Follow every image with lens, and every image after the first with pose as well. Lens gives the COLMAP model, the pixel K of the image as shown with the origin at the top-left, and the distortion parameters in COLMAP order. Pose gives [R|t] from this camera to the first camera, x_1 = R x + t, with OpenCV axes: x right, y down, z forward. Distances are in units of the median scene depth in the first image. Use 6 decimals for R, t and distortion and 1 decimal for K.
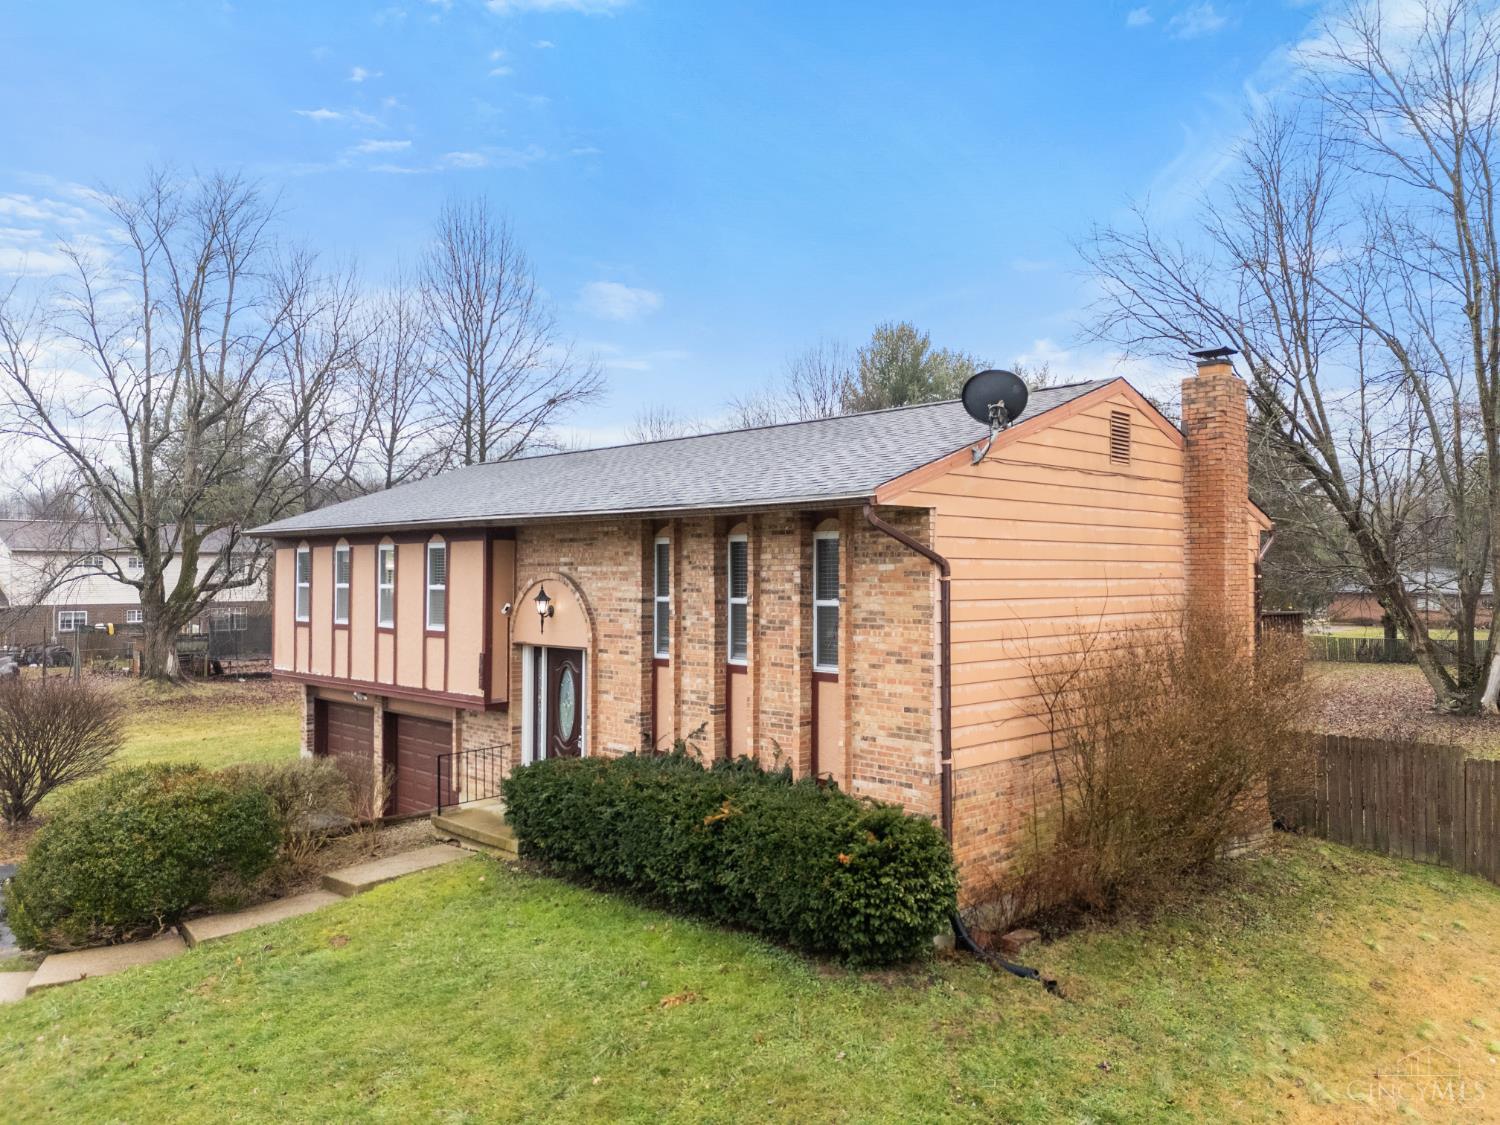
lens RADIAL K [[1148.9, 0, 748.0], [0, 1148.9, 563.2], [0, 0, 1]] dist [-0.000344, 0.001896]
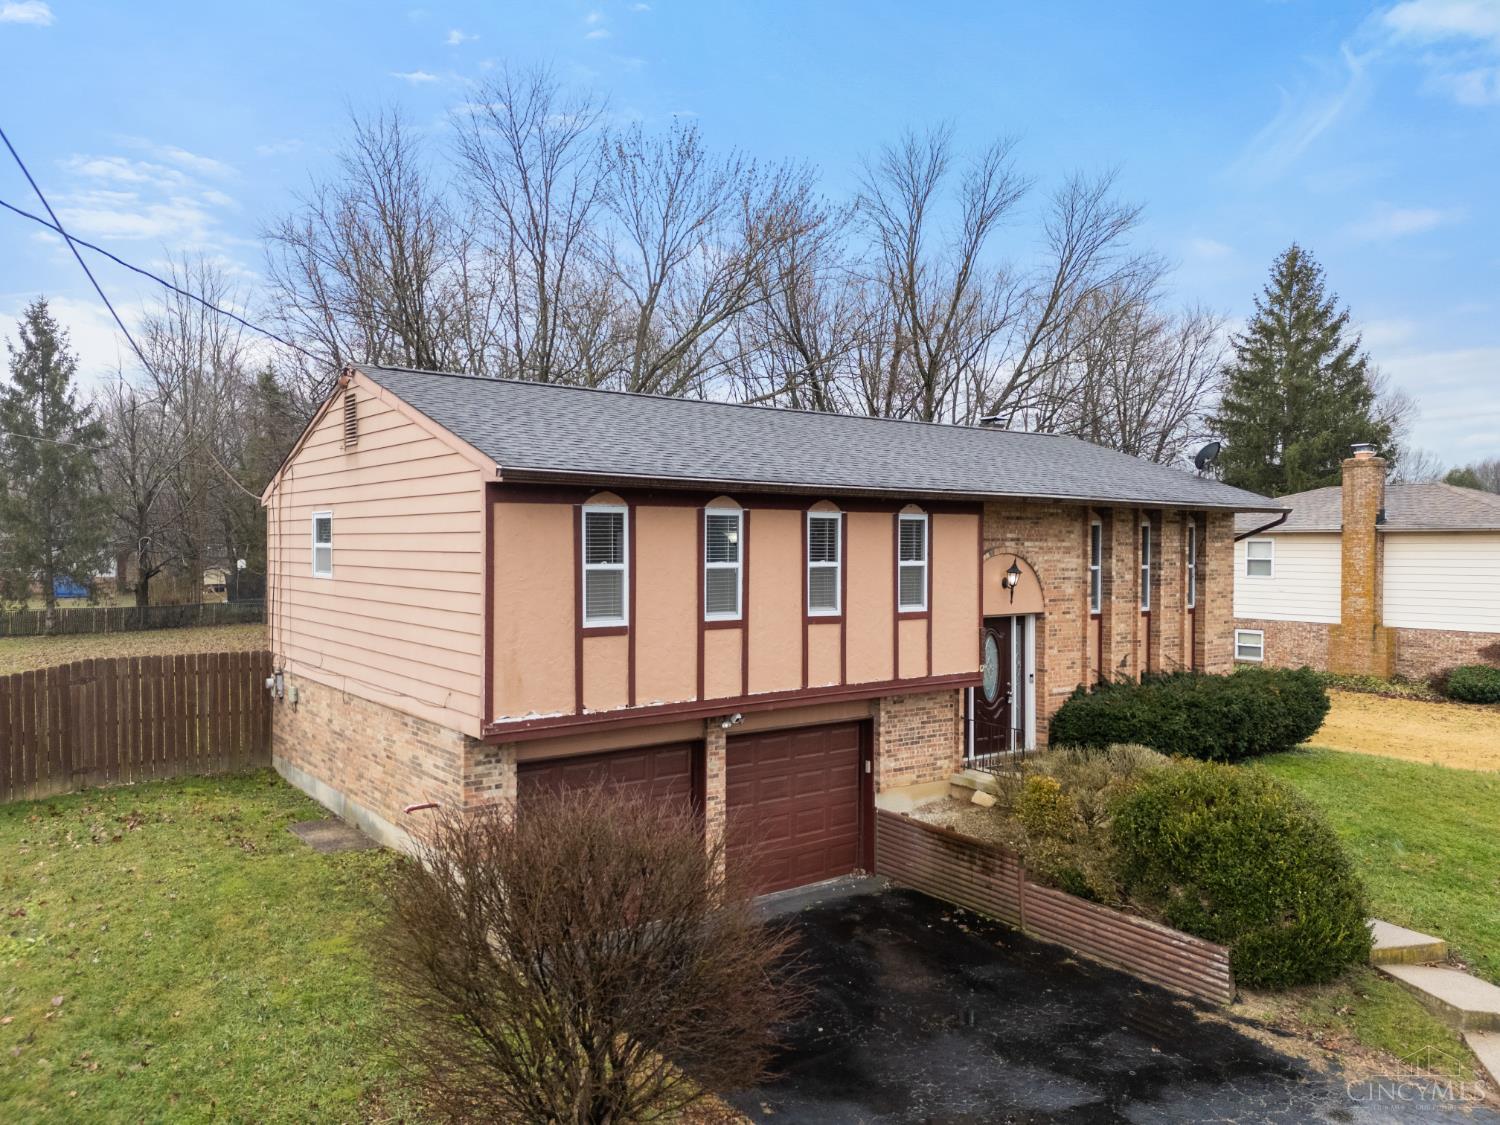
lens RADIAL K [[1148.9, 0, 747.8], [0, 1148.9, 563.5], [0, 0, 1]] dist [-0.000344, 0.001896]
pose [[0.169907, -0.014329, 0.985356, -1.342770], [-0.010421, 0.999812, 0.016336, 0.008724], [-0.985405, -0.013044, 0.169726, 1.101752]]
